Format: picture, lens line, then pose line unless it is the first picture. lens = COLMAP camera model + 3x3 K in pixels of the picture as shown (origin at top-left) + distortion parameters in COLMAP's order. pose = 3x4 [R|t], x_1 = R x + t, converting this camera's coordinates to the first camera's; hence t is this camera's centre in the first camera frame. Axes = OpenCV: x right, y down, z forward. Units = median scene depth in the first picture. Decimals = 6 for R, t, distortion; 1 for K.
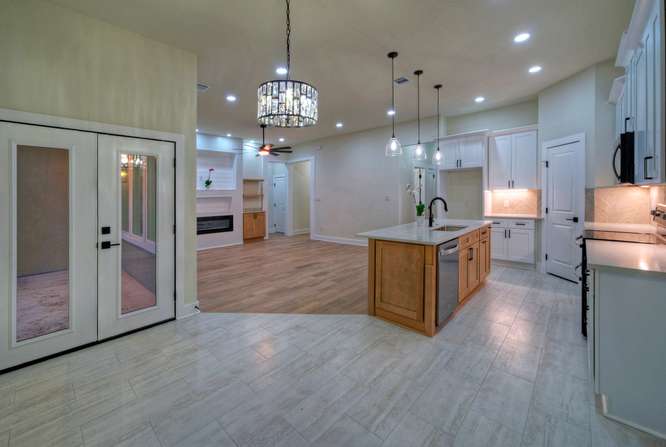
lens RADIAL K [[263.4, 0, 330.7], [0, 263.4, 204.6], [0, 0, 1]] dist [-0.000751, -0.000143]
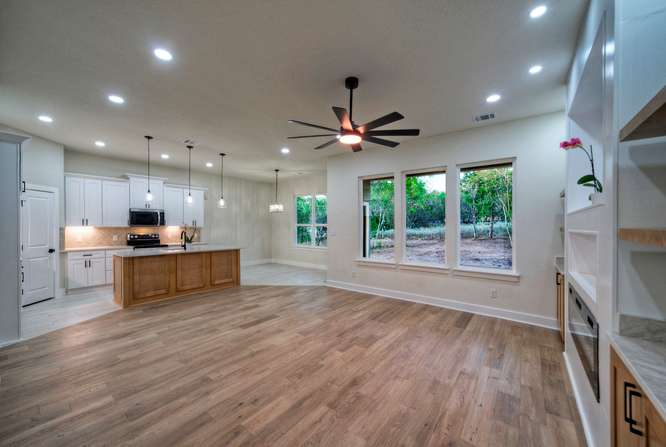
lens RADIAL K [[250.3, 0, 332.4], [0, 250.3, 227.0], [0, 0, 1]] dist [-0.000624, 0.000099]
pose [[-0.993862, 0.016663, -0.109369, -0.236629], [0.012405, 0.999143, 0.039496, -0.072482], [0.109934, 0.037897, -0.993216, 1.911684]]
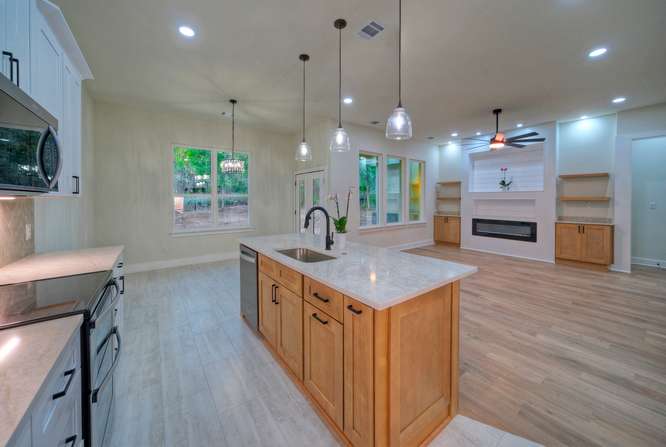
lens RADIAL K [[243.9, 0, 332.6], [0, 243.9, 203.0], [0, 0, 1]] dist [0.000595, -0.000087]
pose [[-0.170682, 0.034875, -0.984709, 0.747673], [-0.032732, 0.998621, 0.041042, -0.046871], [0.984782, 0.039237, -0.169305, 0.838533]]
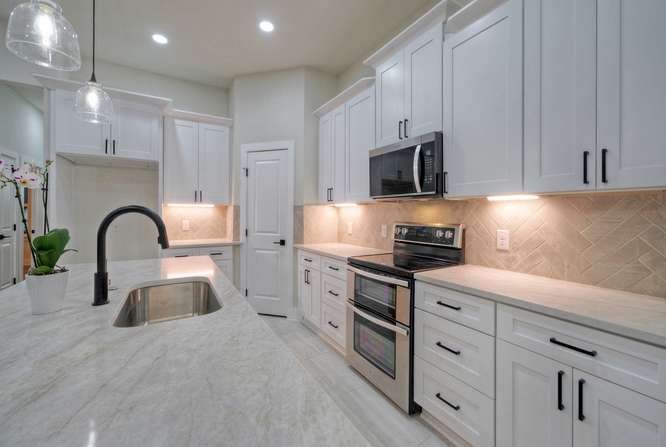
lens RADIAL K [[279.7, 0, 323.4], [0, 279.7, 213.3], [0, 0, 1]] dist [-0.000512, 0.000011]
pose [[0.301614, 0.023820, 0.953132, 0.106132], [0.022836, 0.999221, -0.032198, -0.002577], [-0.953157, 0.031477, 0.300835, 0.514238]]
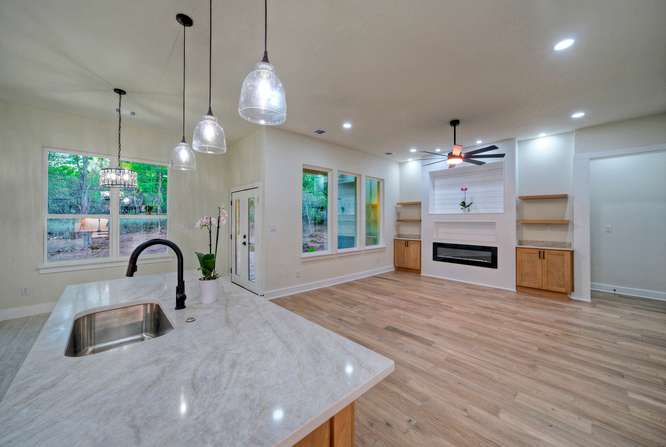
lens RADIAL K [[247.0, 0, 332.6], [0, 247.0, 218.9], [0, 0, 1]] dist [-0.001170, 0.000074]
pose [[-0.061969, 0.016515, -0.997941, 0.559760], [-0.036896, 0.999142, 0.018826, -0.056188], [0.997396, 0.037987, -0.061306, 0.945885]]
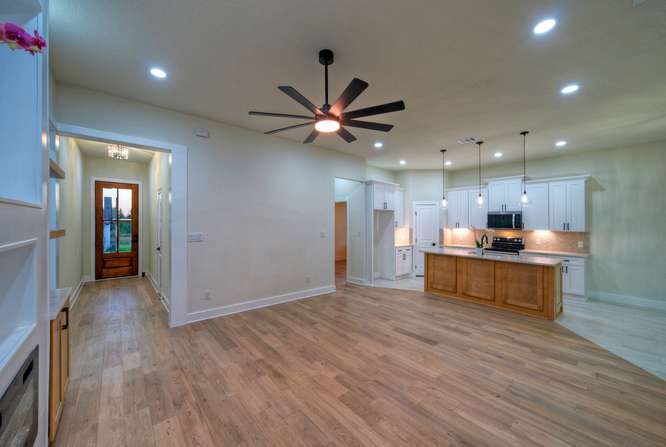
lens RADIAL K [[264.9, 0, 321.1], [0, 264.9, 220.3], [0, 0, 1]] dist [0.016311, 0.000163]
pose [[0.127699, 0.032920, 0.991266, -0.887518], [0.022817, 0.999087, -0.036119, -0.054719], [-0.991550, 0.027230, 0.126831, 1.271092]]
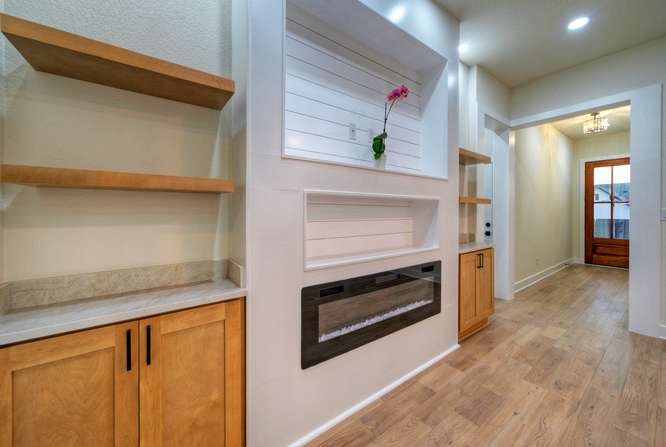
lens RADIAL K [[255.4, 0, 322.3], [0, 255.4, 213.3], [0, 0, 1]] dist [-0.001303, -0.000067]
pose [[0.985405, 0.025183, -0.168356, -0.749073], [-0.030085, 0.999193, -0.026628, -0.004102], [0.167549, 0.031304, 0.985367, 1.114044]]
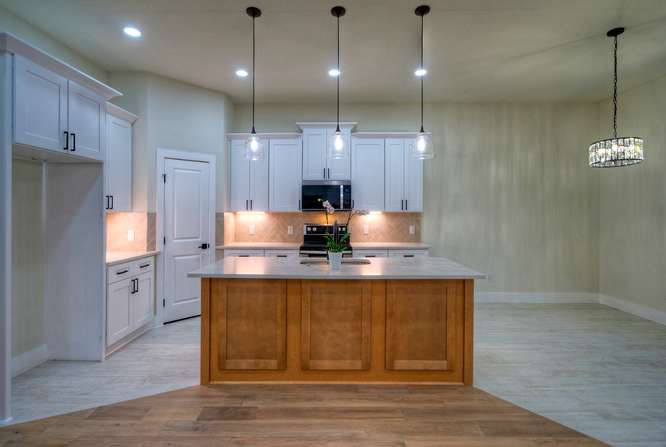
lens RADIAL K [[328.2, 0, 340.5], [0, 328.2, 208.3], [0, 0, 1]] dist [0.001274, 0.000325]
pose [[-0.685683, 0.028643, 0.727337, -0.162863], [0.040296, 0.999187, -0.001361, -0.042232], [-0.726784, 0.028376, -0.686279, 1.160647]]
